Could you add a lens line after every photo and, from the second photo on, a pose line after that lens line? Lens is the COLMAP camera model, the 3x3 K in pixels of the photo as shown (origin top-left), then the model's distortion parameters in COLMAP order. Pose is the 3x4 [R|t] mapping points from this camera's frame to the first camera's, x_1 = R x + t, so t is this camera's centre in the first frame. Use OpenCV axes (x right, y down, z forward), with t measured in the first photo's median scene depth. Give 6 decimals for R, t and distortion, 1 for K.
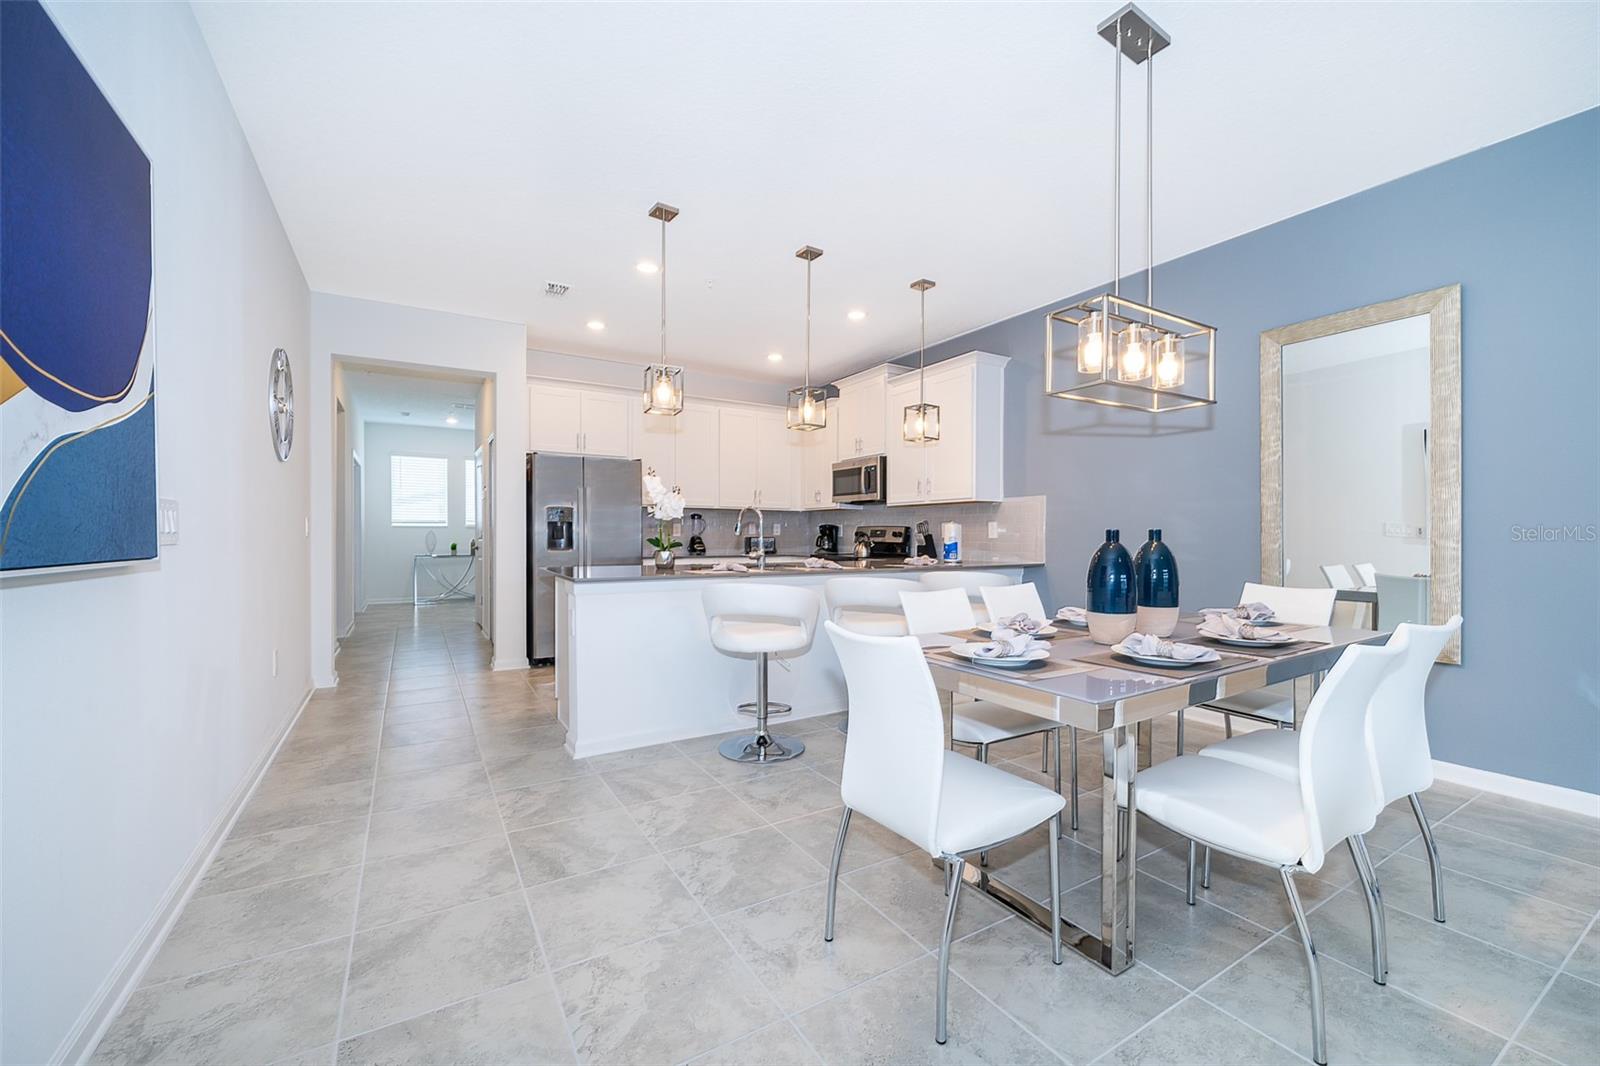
lens RADIAL K [[648.0, 0, 798.1], [0, 648.0, 529.1], [0, 0, 1]] dist [-0.000241, -0.001290]
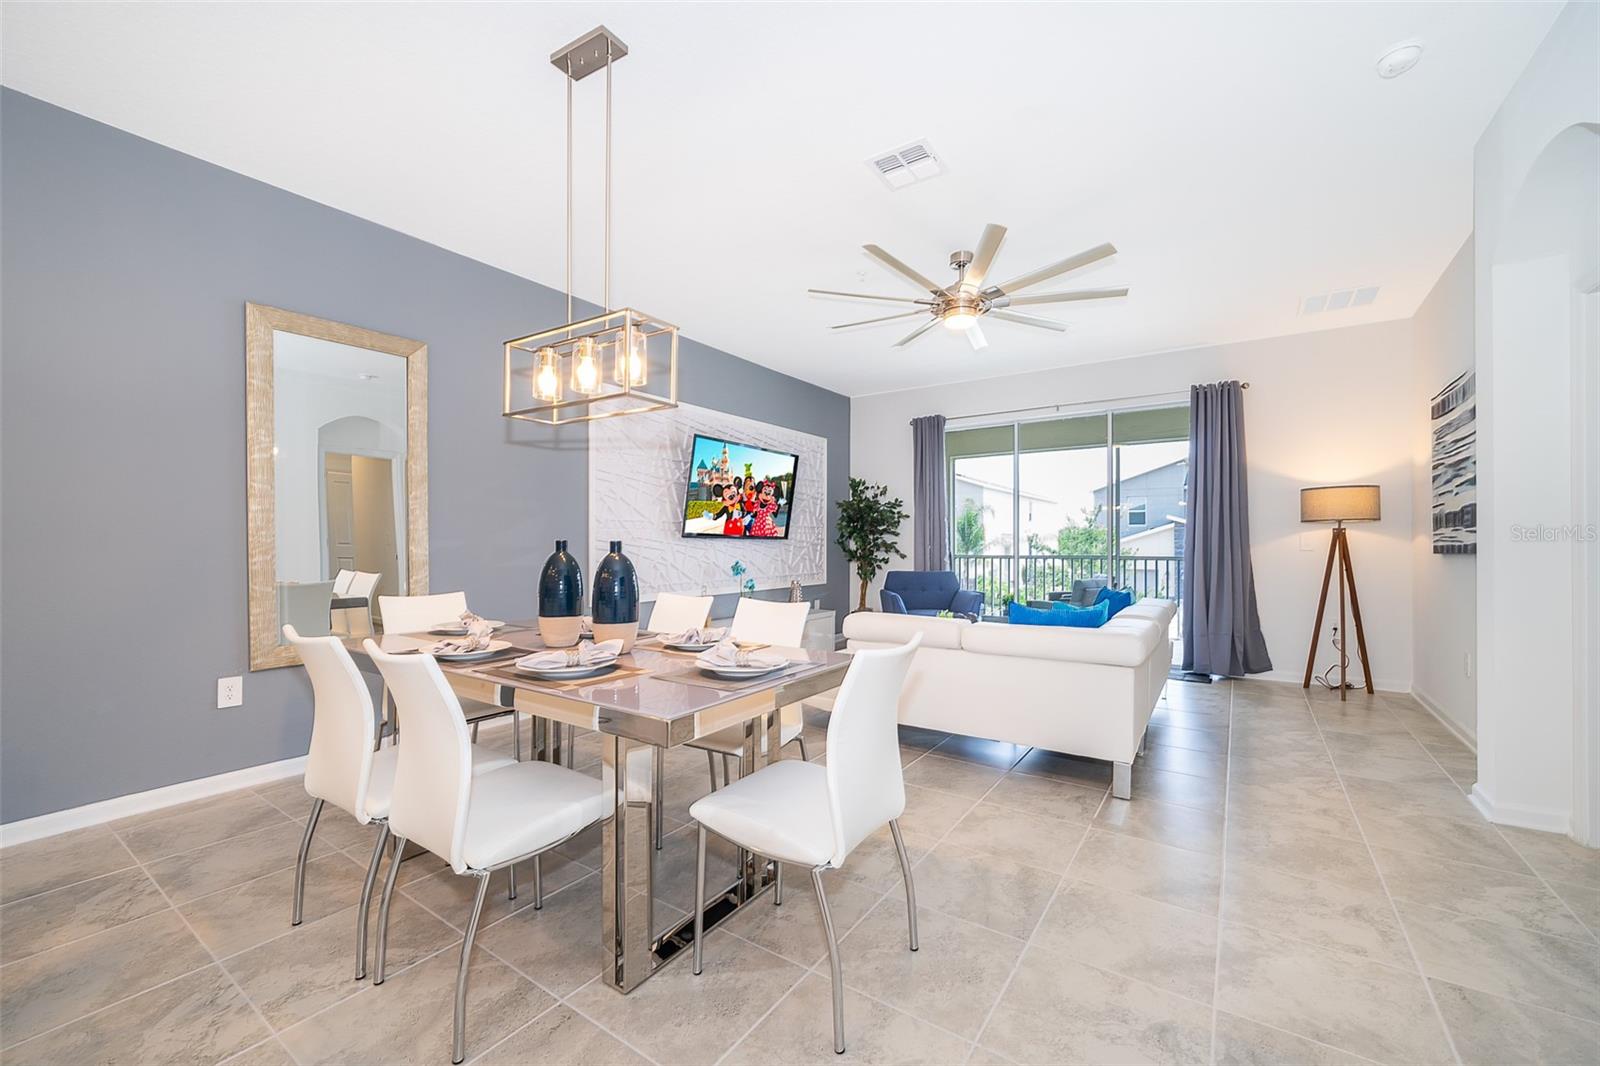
lens RADIAL K [[648.0, 0, 802.9], [0, 648.0, 532.8], [0, 0, 1]] dist [-0.000241, -0.001290]
pose [[-0.423718, 0.012012, 0.905714, -0.201272], [-0.008815, 0.999810, -0.017384, 0.001368], [-0.905751, -0.015350, -0.423532, 0.418743]]
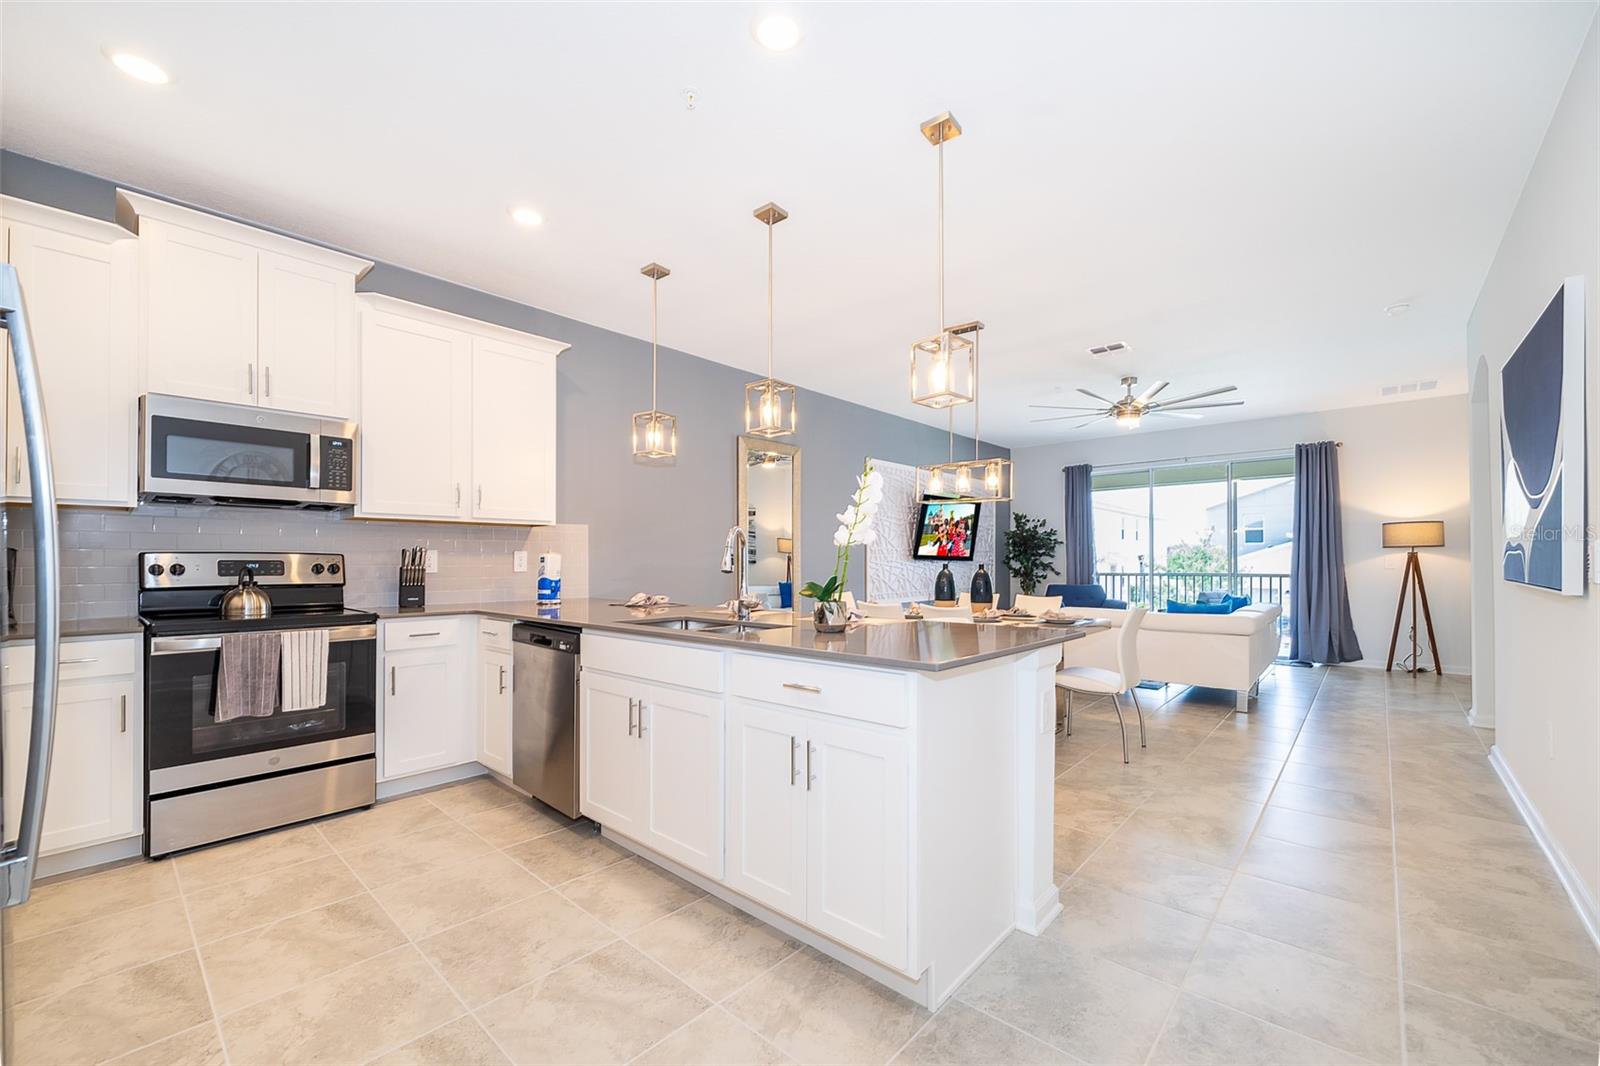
lens RADIAL K [[648.0, 0, 803.2], [0, 648.0, 549.1], [0, 0, 1]] dist [-0.000241, -0.001290]
pose [[-0.301540, 0.016329, 0.953314, -0.491193], [-0.007872, 0.999777, -0.019615, -0.000641], [-0.953421, -0.013419, -0.301344, 0.789560]]
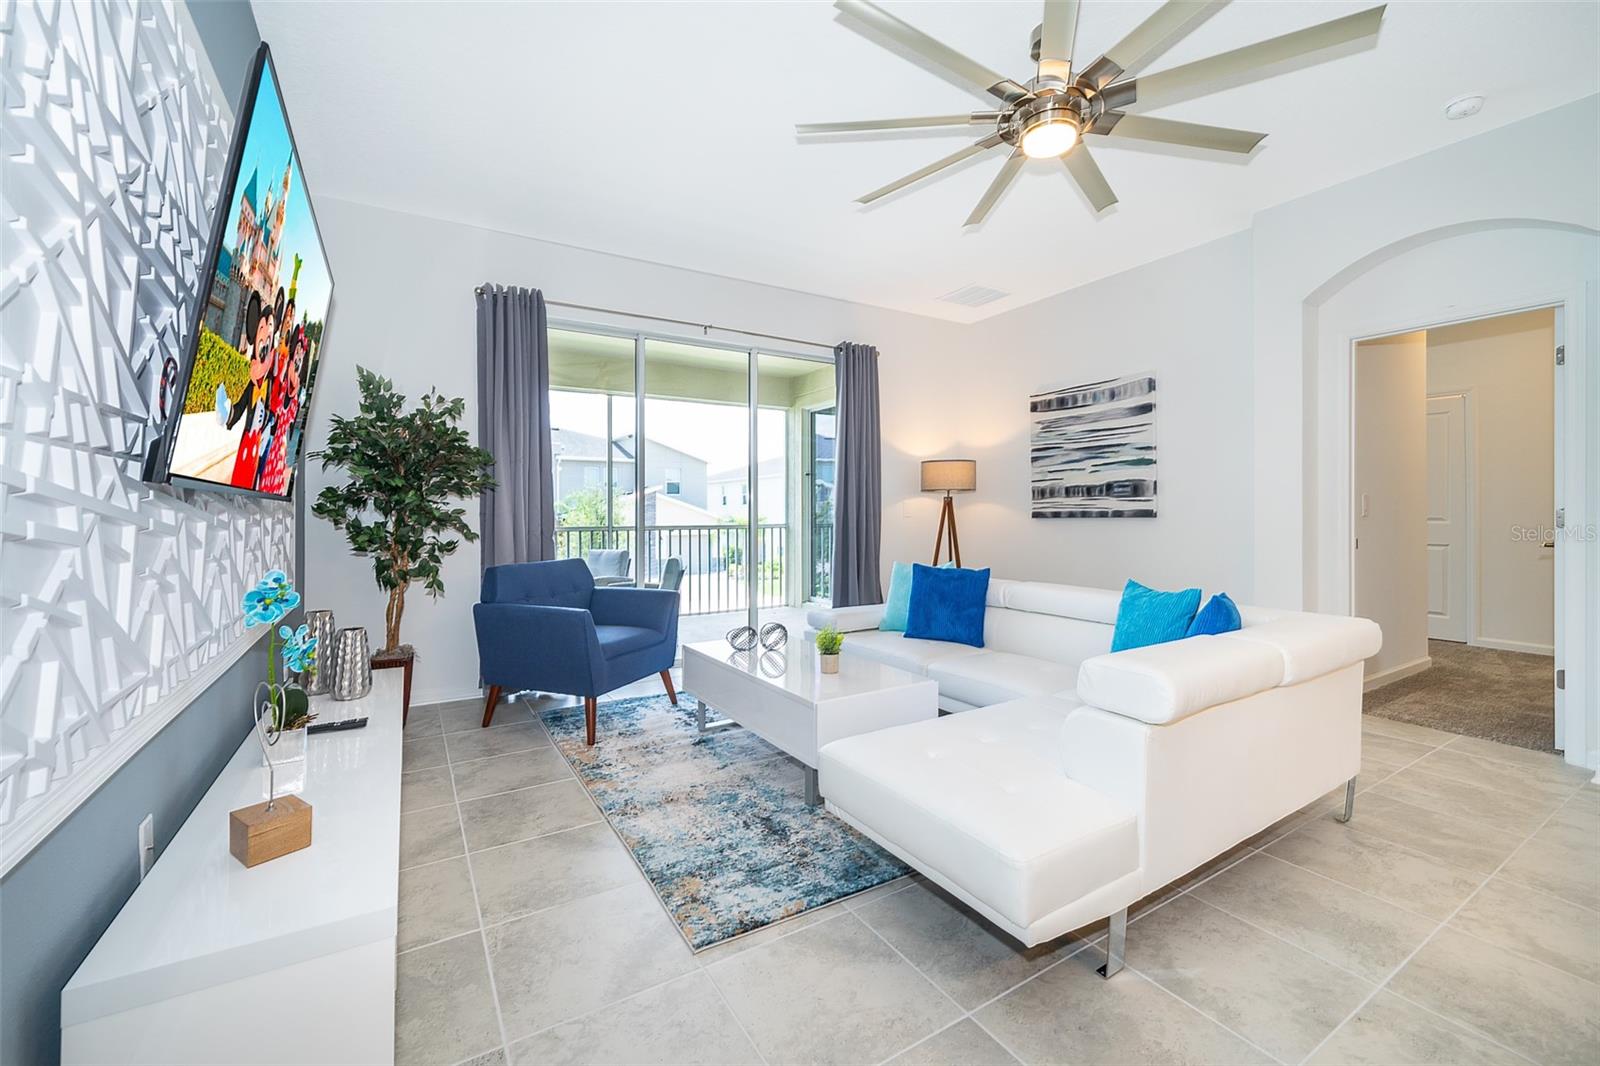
lens RADIAL K [[648.0, 0, 815.0], [0, 648.0, 510.6], [0, 0, 1]] dist [-0.000241, -0.001290]
pose [[-0.999991, 0.000496, -0.004280, 0.464646], [0.000526, 0.999976, -0.006977, 0.001595], [0.004276, -0.006980, -0.999966, 0.389696]]
